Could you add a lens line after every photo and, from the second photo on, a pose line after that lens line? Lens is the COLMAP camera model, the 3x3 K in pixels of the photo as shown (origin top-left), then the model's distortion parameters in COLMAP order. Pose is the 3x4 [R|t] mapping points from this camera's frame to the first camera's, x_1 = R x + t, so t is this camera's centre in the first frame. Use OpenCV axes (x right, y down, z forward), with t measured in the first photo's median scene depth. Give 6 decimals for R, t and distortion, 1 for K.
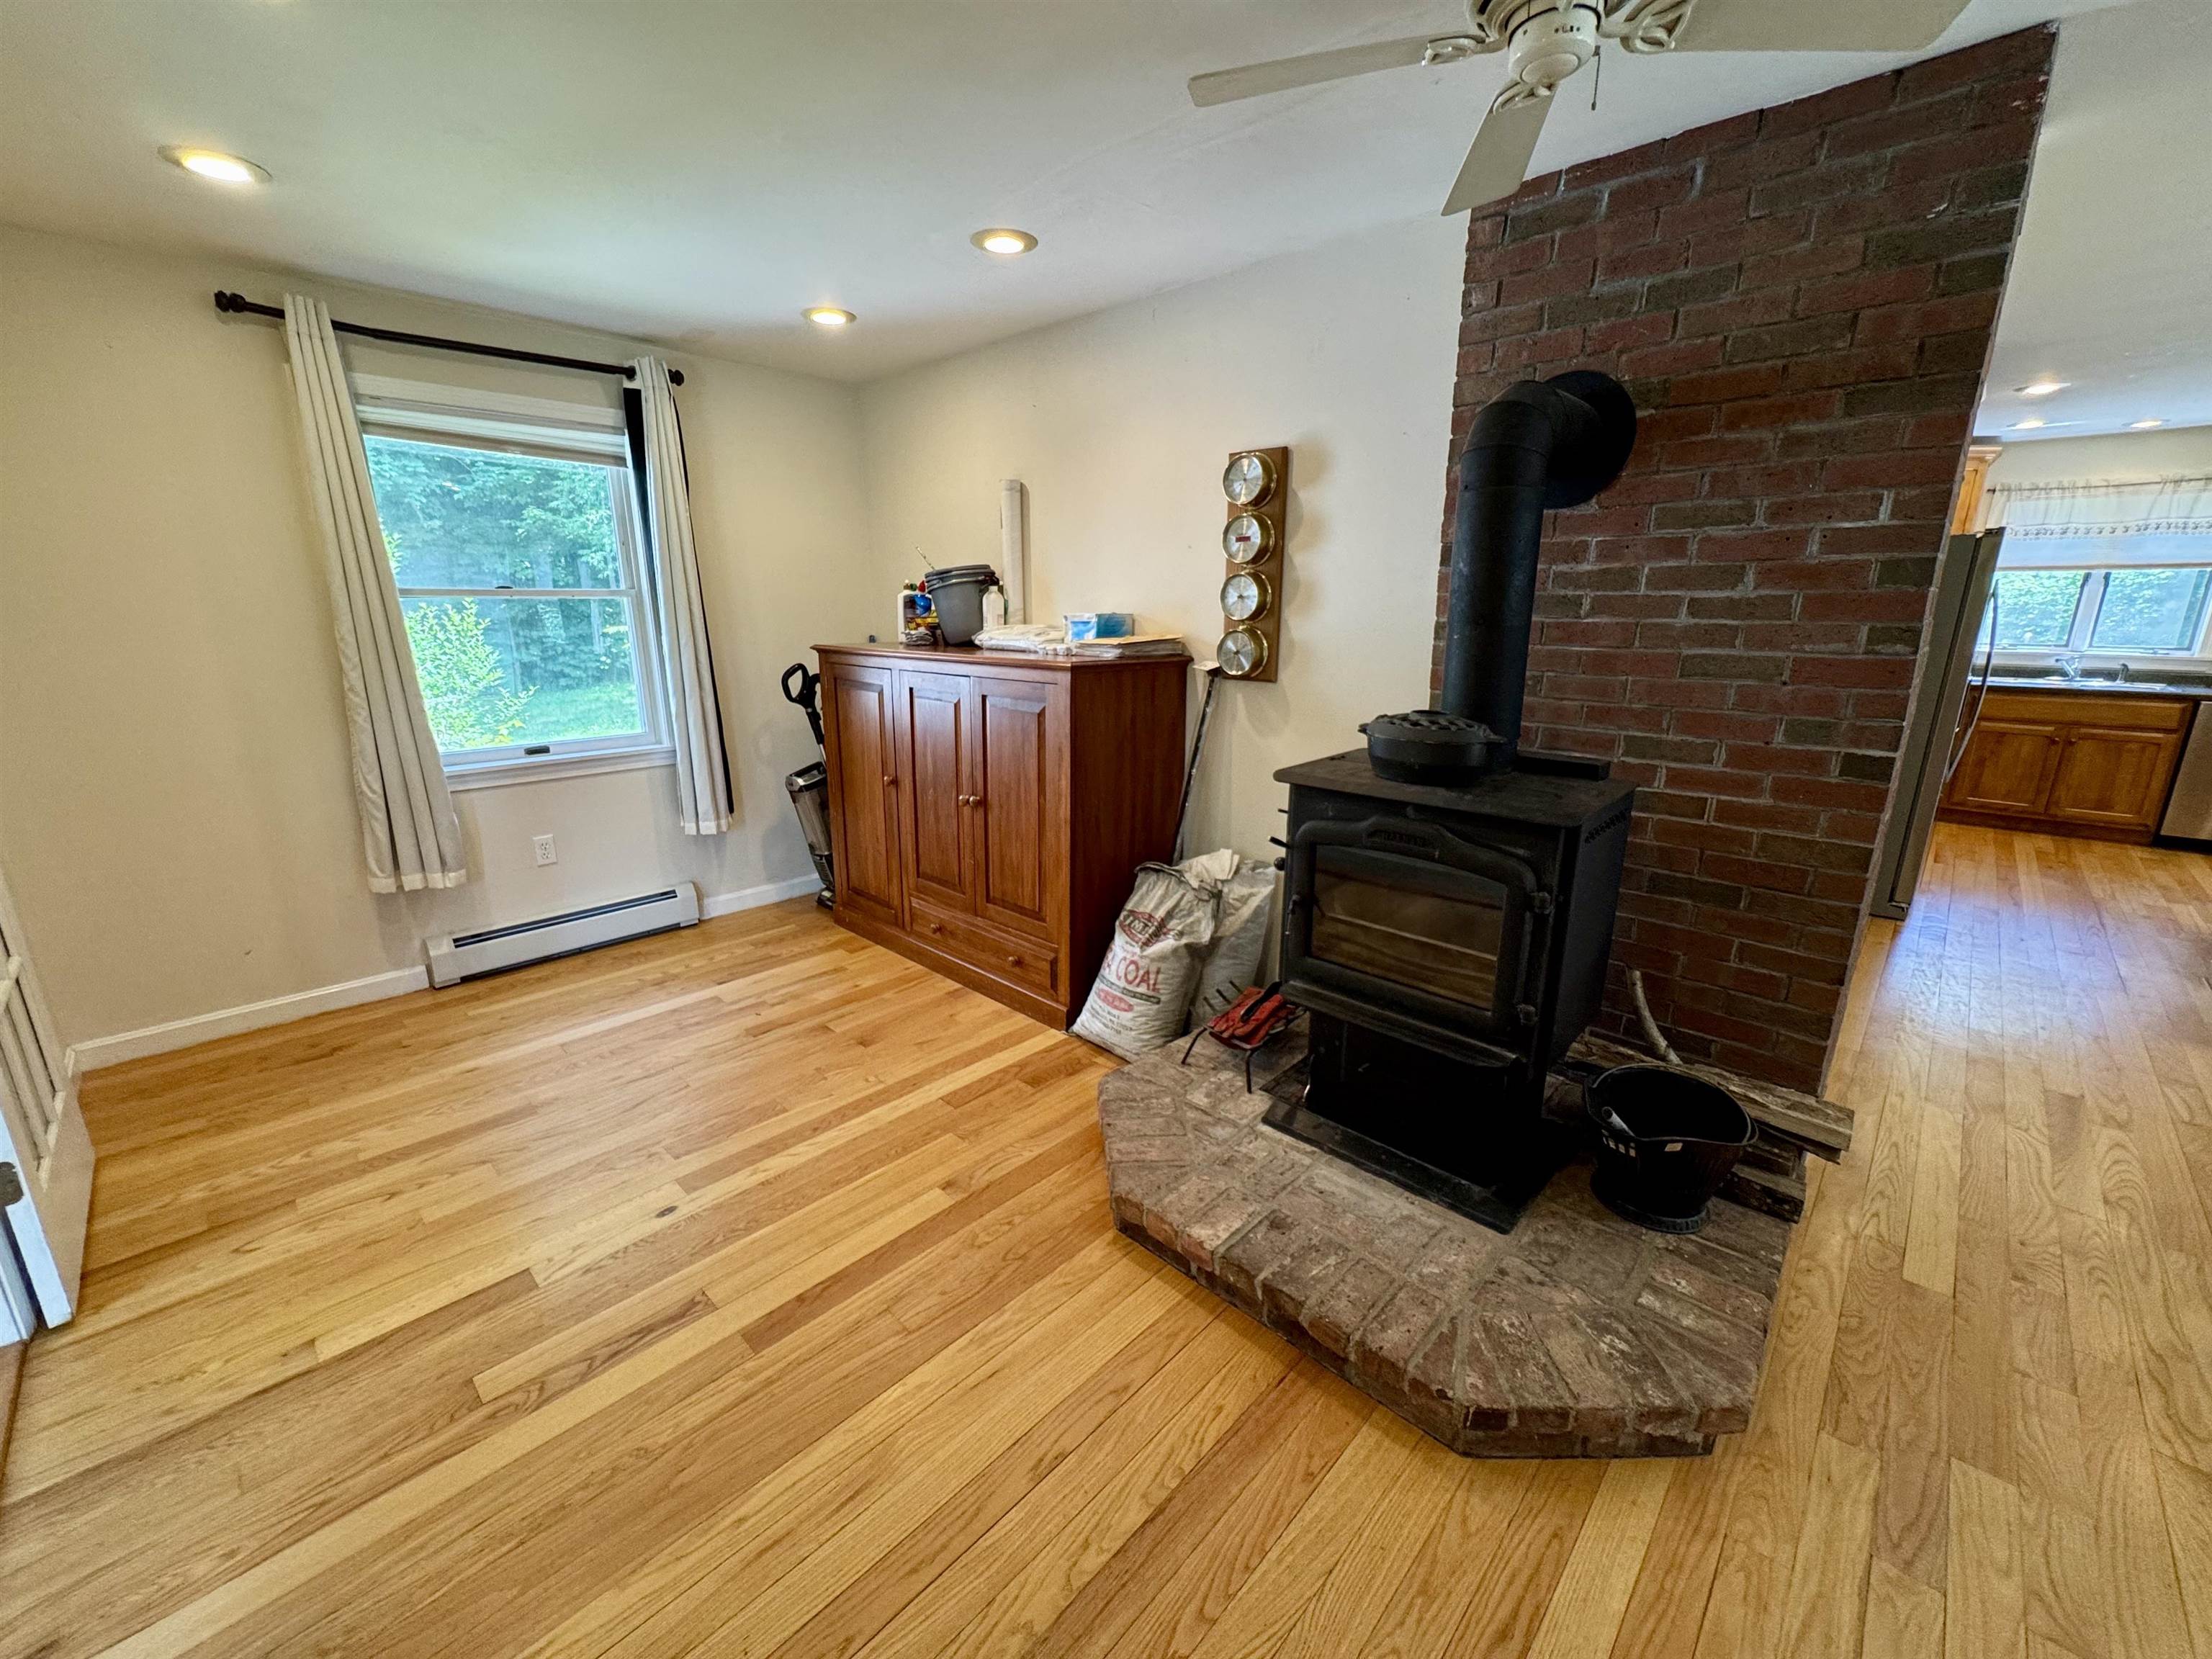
lens RADIAL K [[883.4, 0, 1102.8], [0, 883.4, 828.3], [0, 0, 1]] dist [-0.002791, 0.000420]
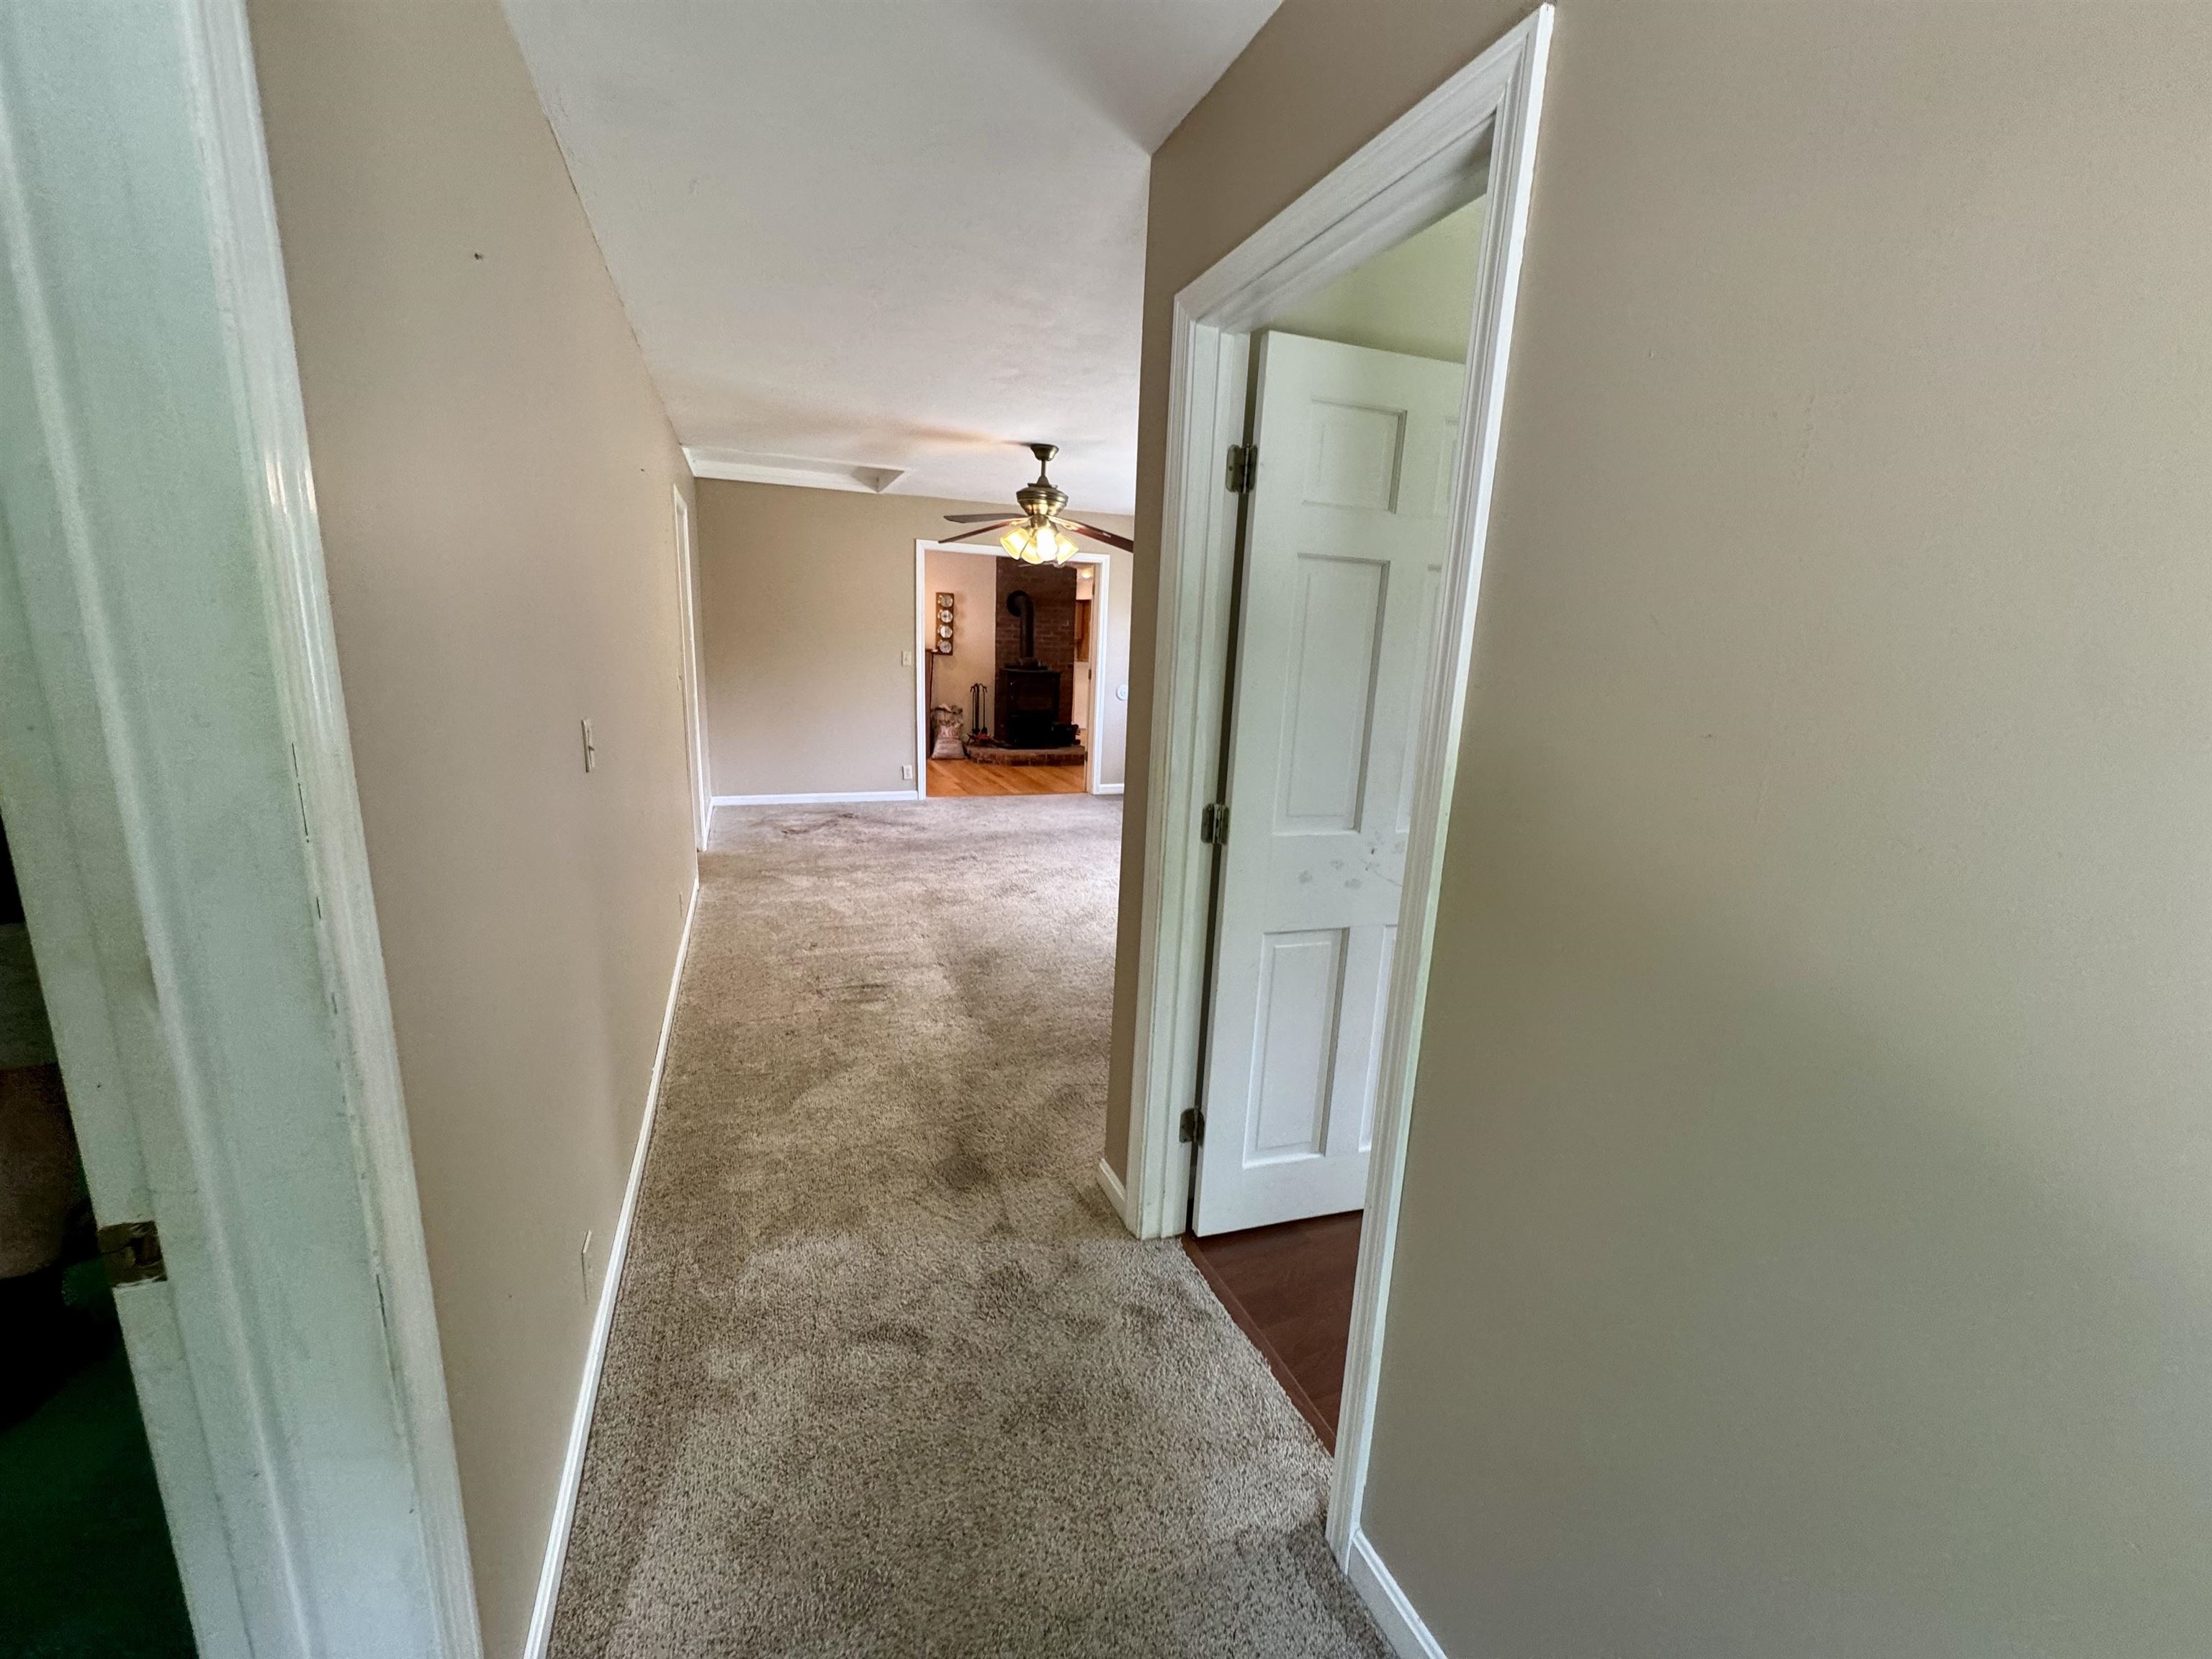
lens RADIAL K [[883.4, 0, 1101.0], [0, 883.4, 833.9], [0, 0, 1]] dist [-0.002791, 0.000420]
pose [[0.448881, -0.175968, 0.876094, -3.853783], [0.188666, 0.976981, 0.099566, 0.415247], [-0.873448, 0.120596, 0.471747, -1.577895]]
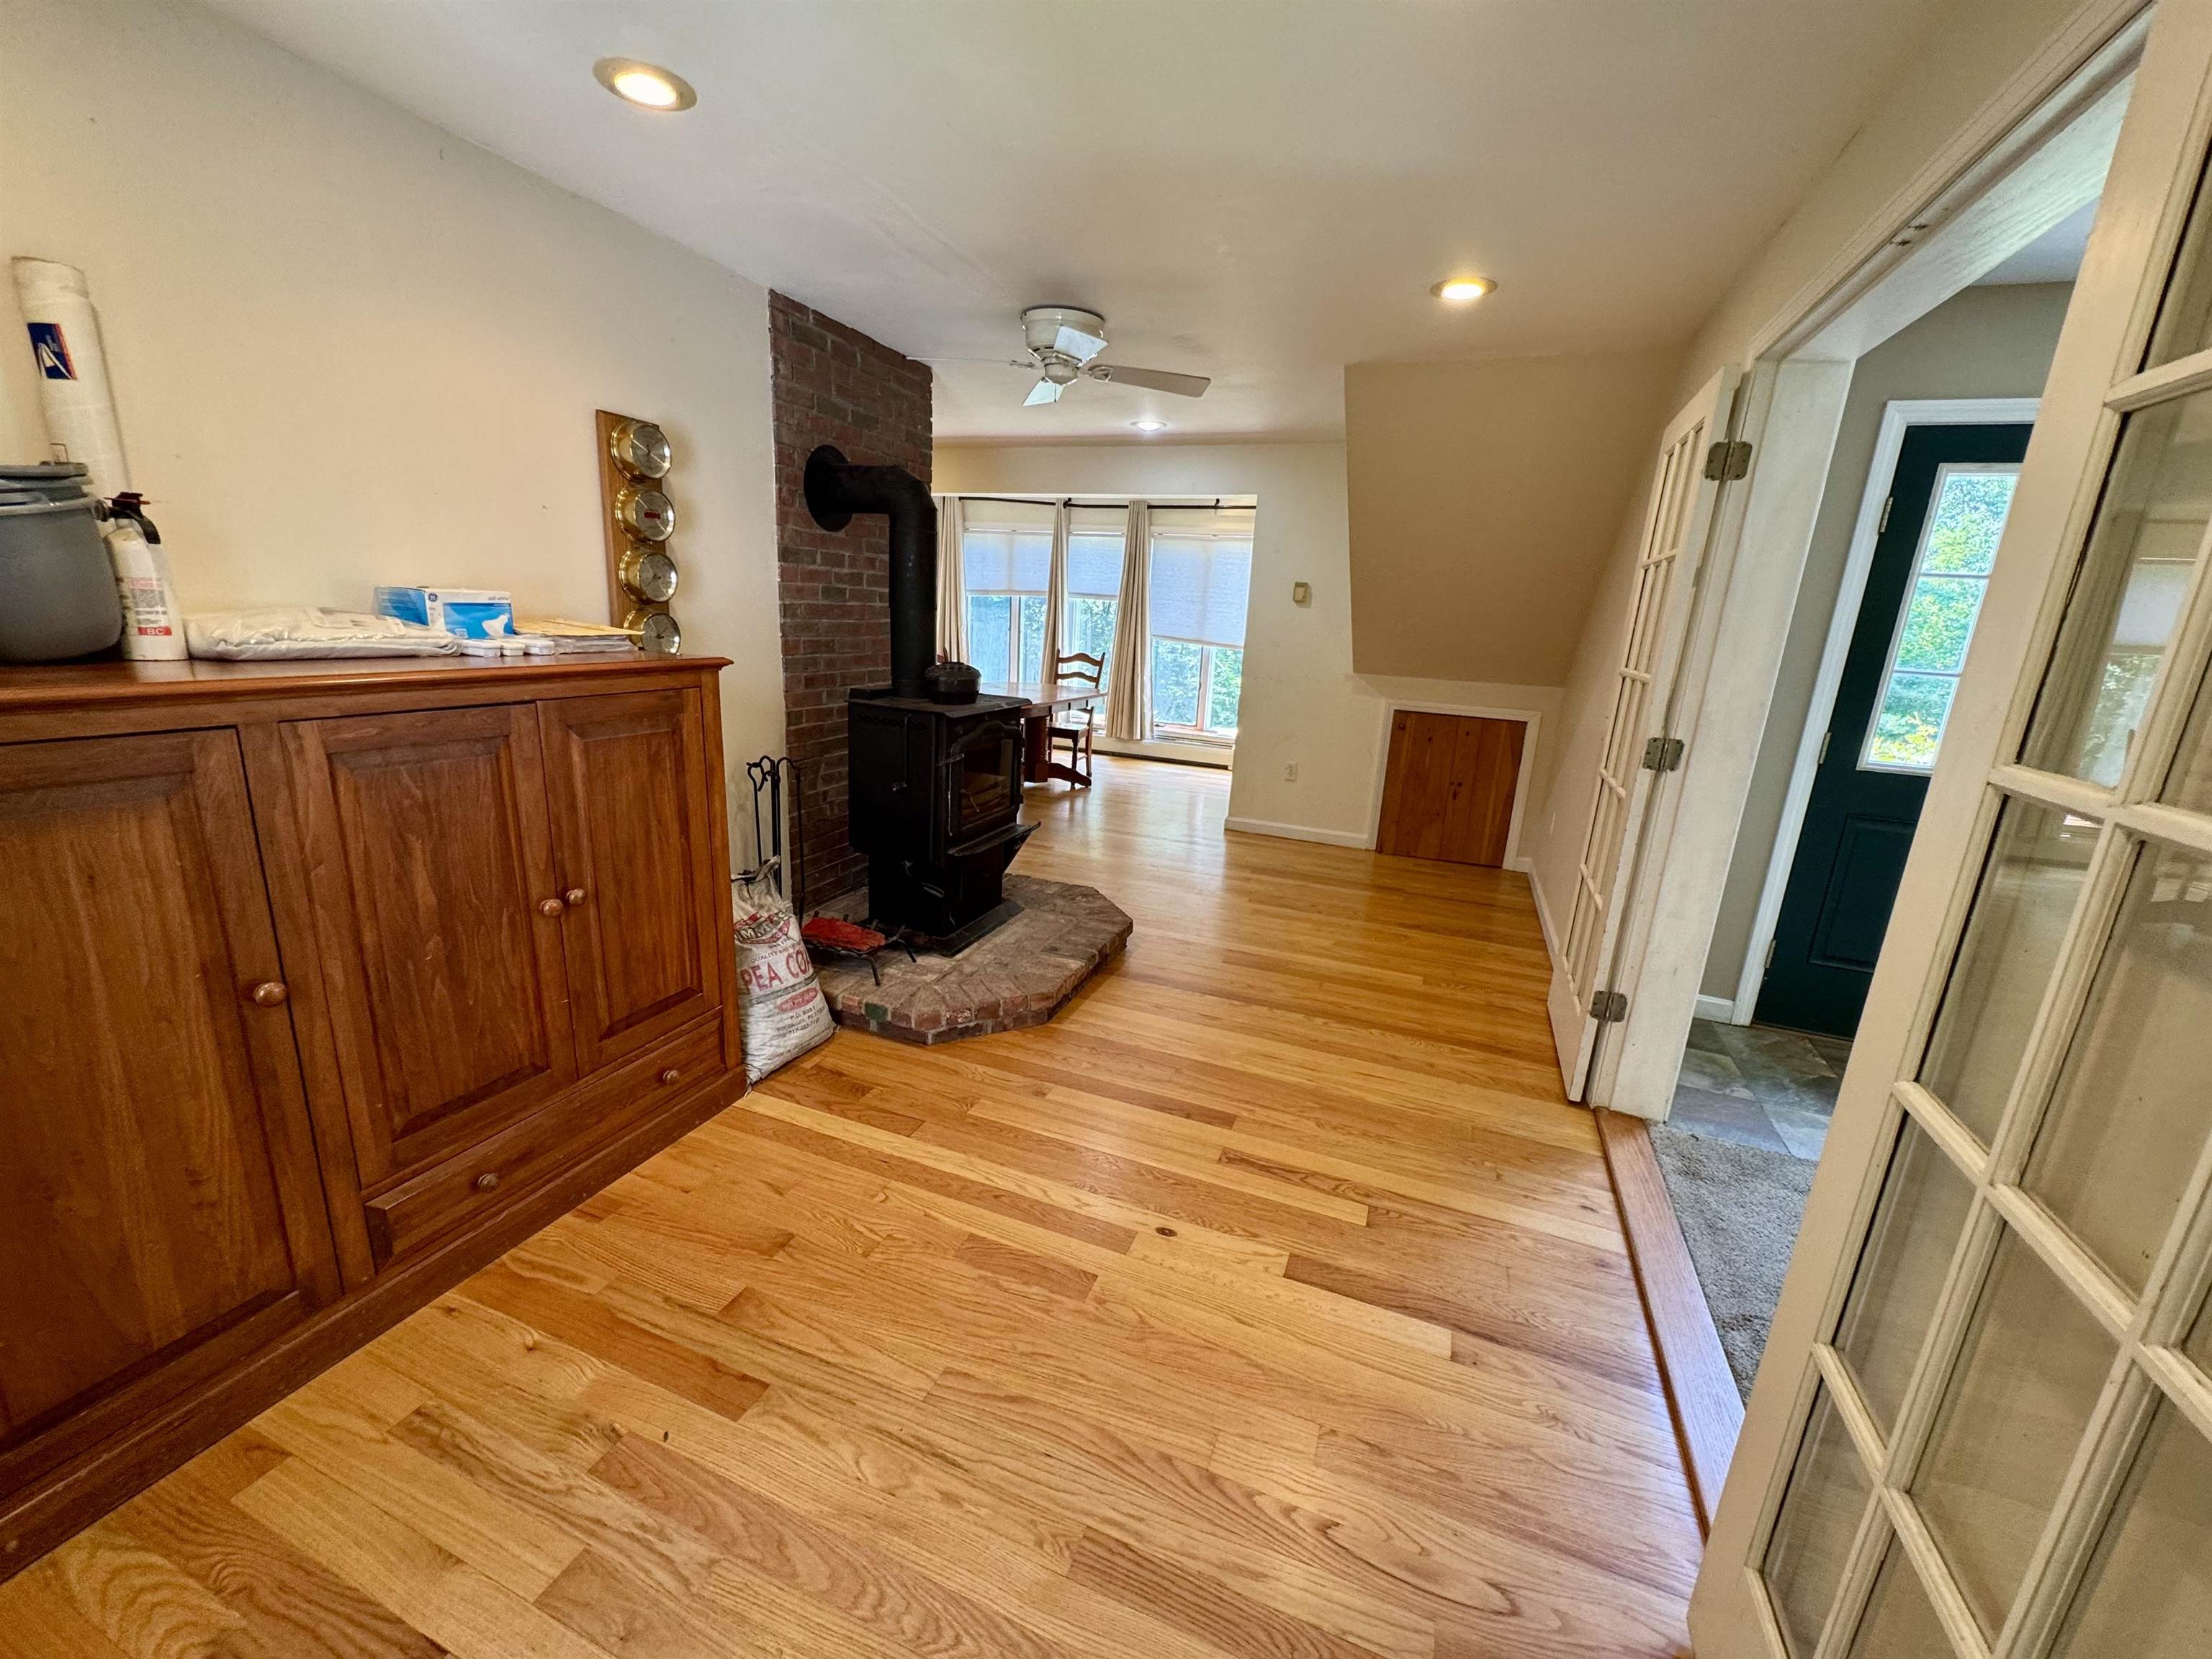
lens RADIAL K [[883.4, 0, 1114.3], [0, 883.4, 830.5], [0, 0, 1]] dist [-0.002791, 0.000420]
pose [[-0.391248, -0.248282, 0.886161, -1.232846], [0.175908, 0.924989, 0.336826, -0.321389], [-0.903317, 0.287665, -0.318225, 1.236210]]
